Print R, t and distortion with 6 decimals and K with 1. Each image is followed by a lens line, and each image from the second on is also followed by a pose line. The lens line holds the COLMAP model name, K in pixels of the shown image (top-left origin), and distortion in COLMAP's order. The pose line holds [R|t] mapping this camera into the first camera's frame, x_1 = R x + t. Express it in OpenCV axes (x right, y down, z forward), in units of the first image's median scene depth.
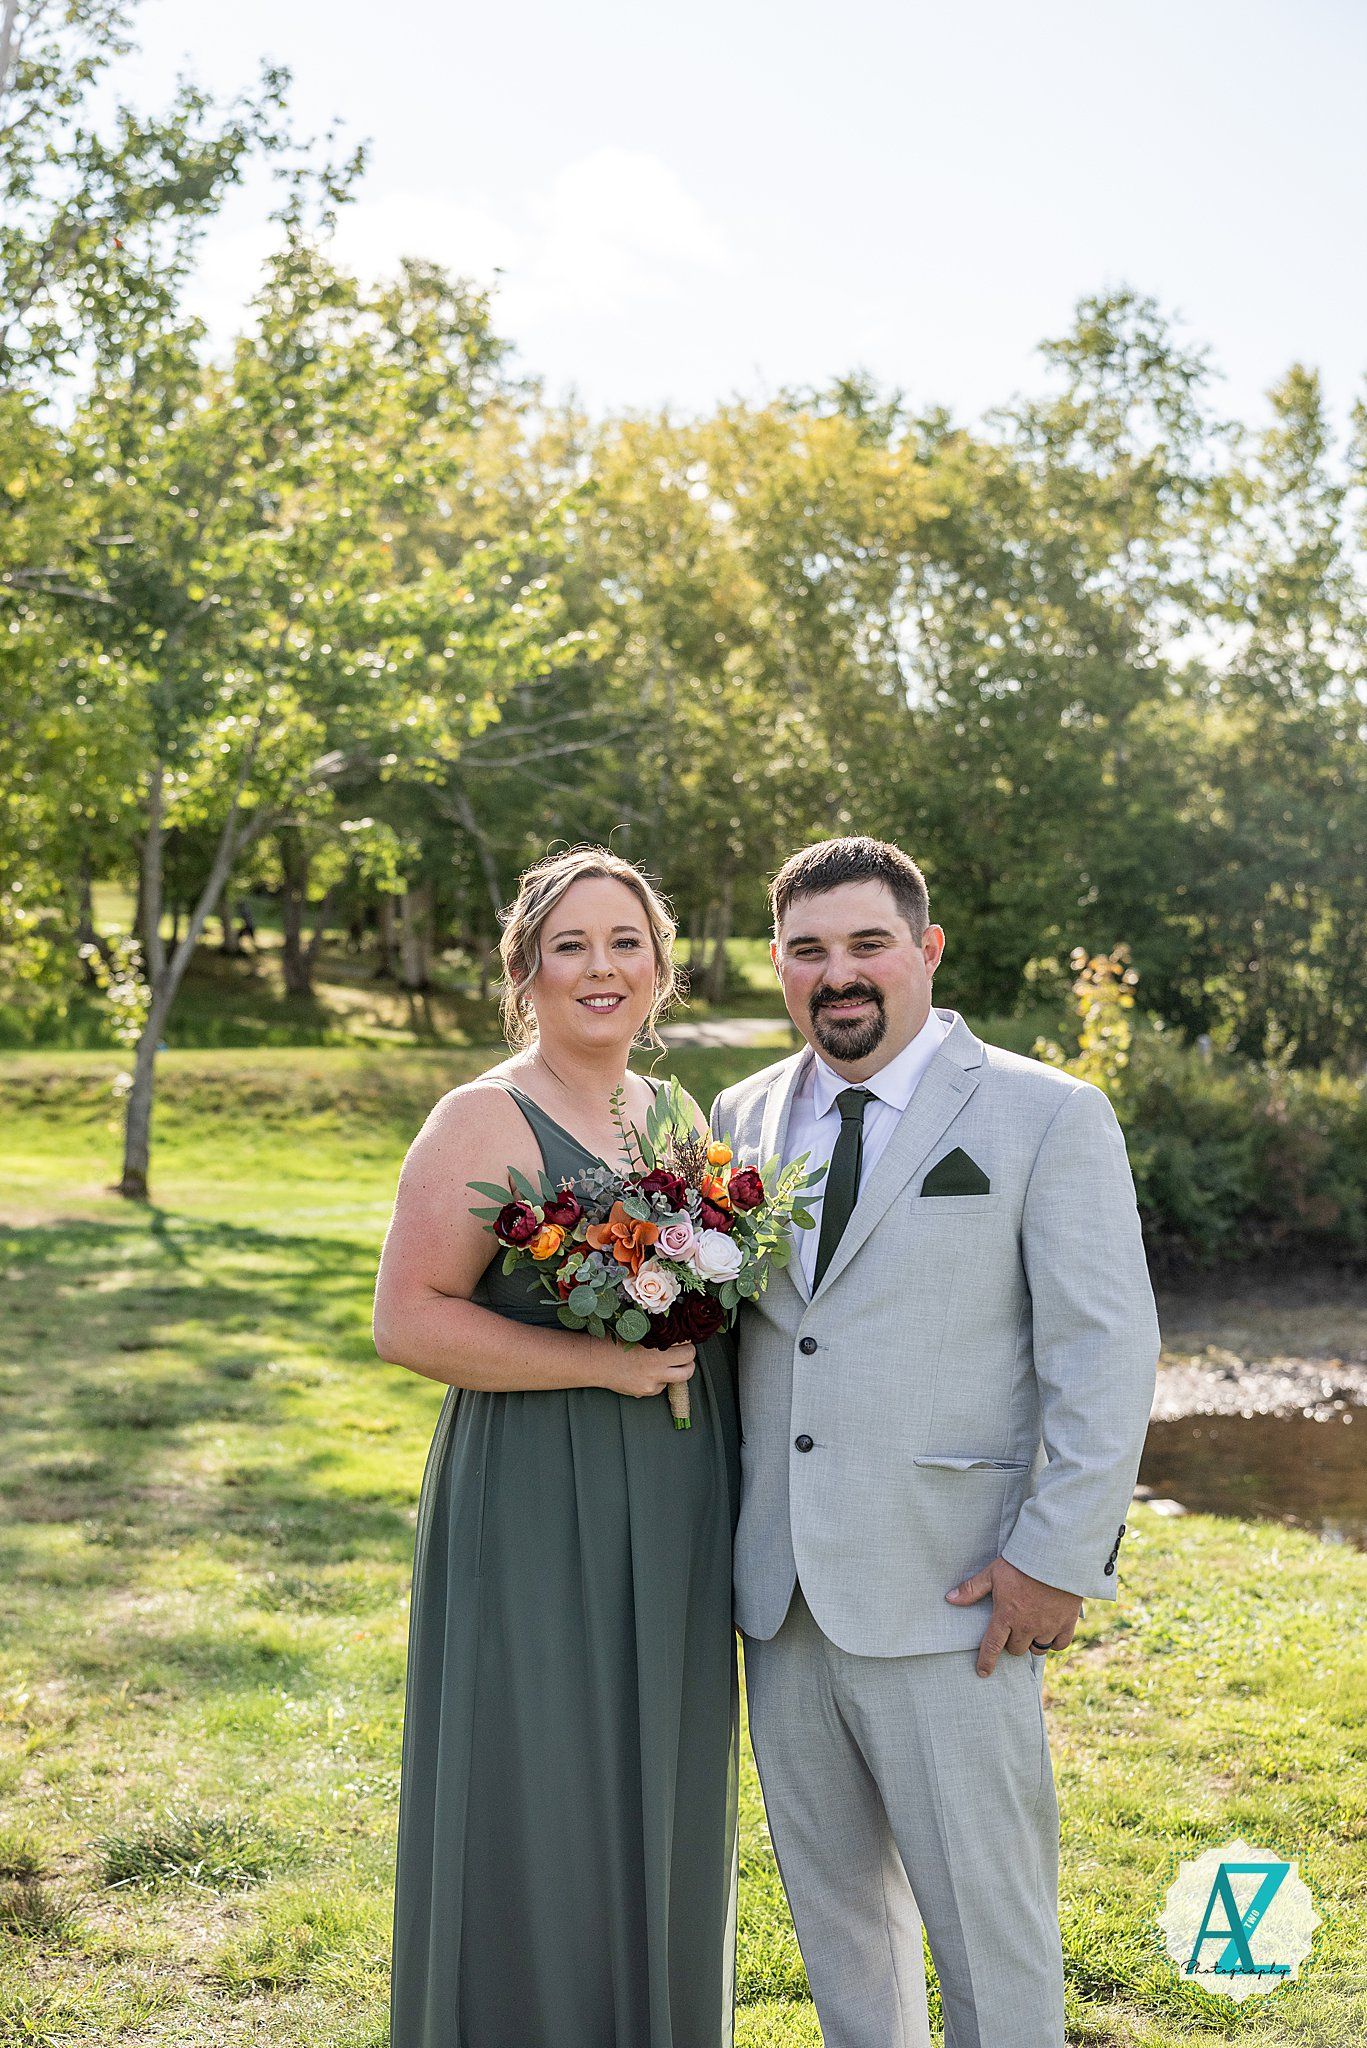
lens RADIAL K [[2780.4, 0, 630.9], [0, 2780.4, 983.0], [0, 0, 1]] dist [0.013385, 0.007436]
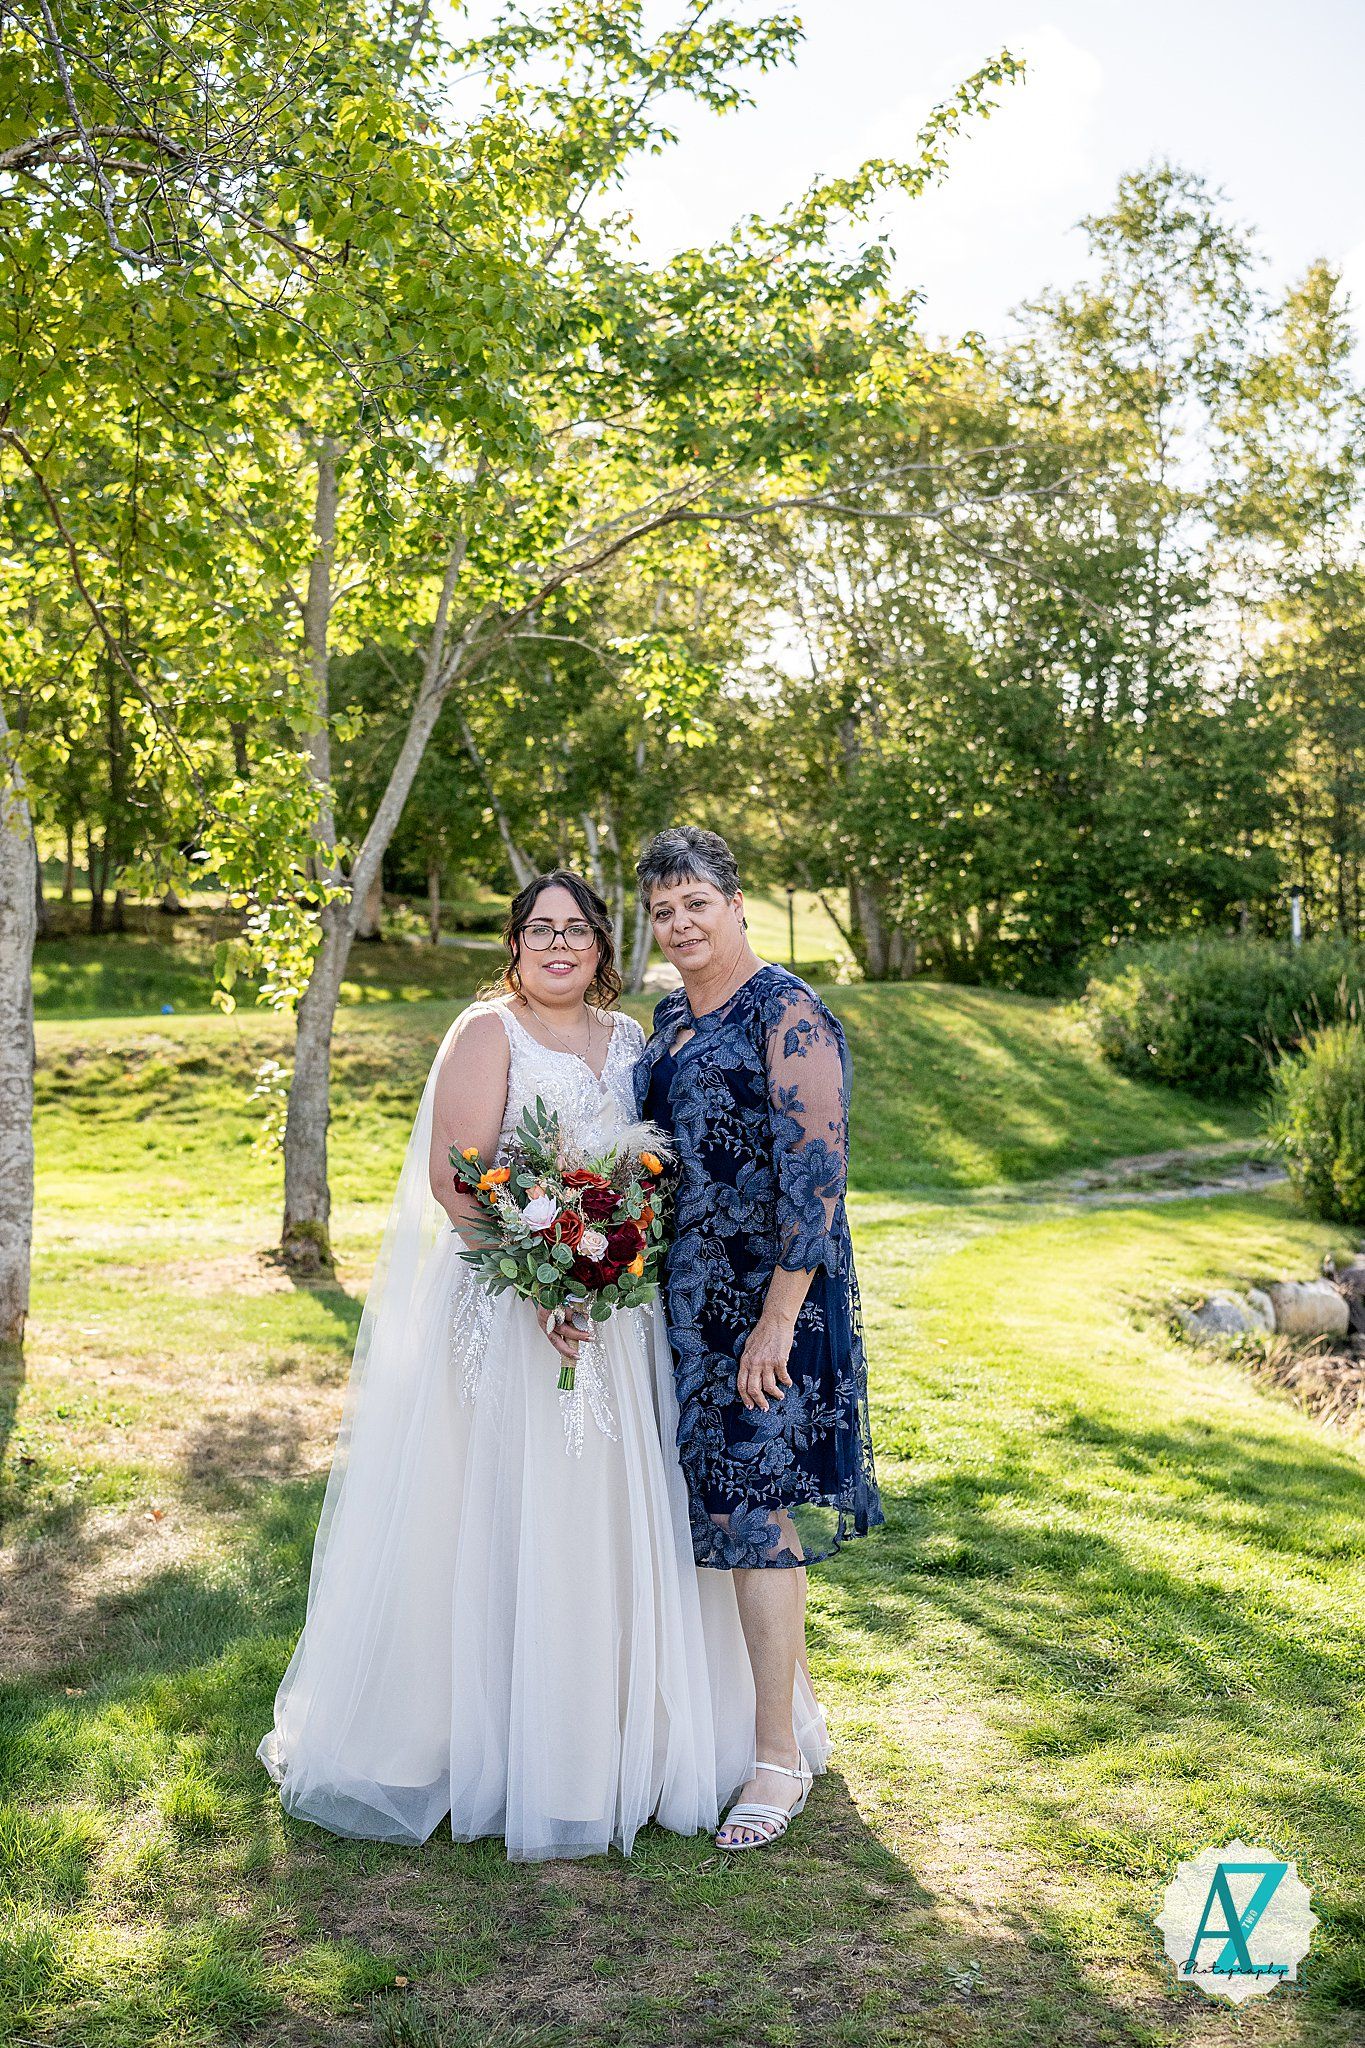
lens RADIAL K [[2120.2, 0, 678.2], [0, 2120.2, 1031.6], [0, 0, 1]] dist [0.002691, 0.015142]
pose [[0.991704, -0.036437, 0.123273, -0.127656], [0.031141, 0.998519, 0.044617, 0.007777], [-0.124716, -0.040408, 0.991369, 0.453357]]
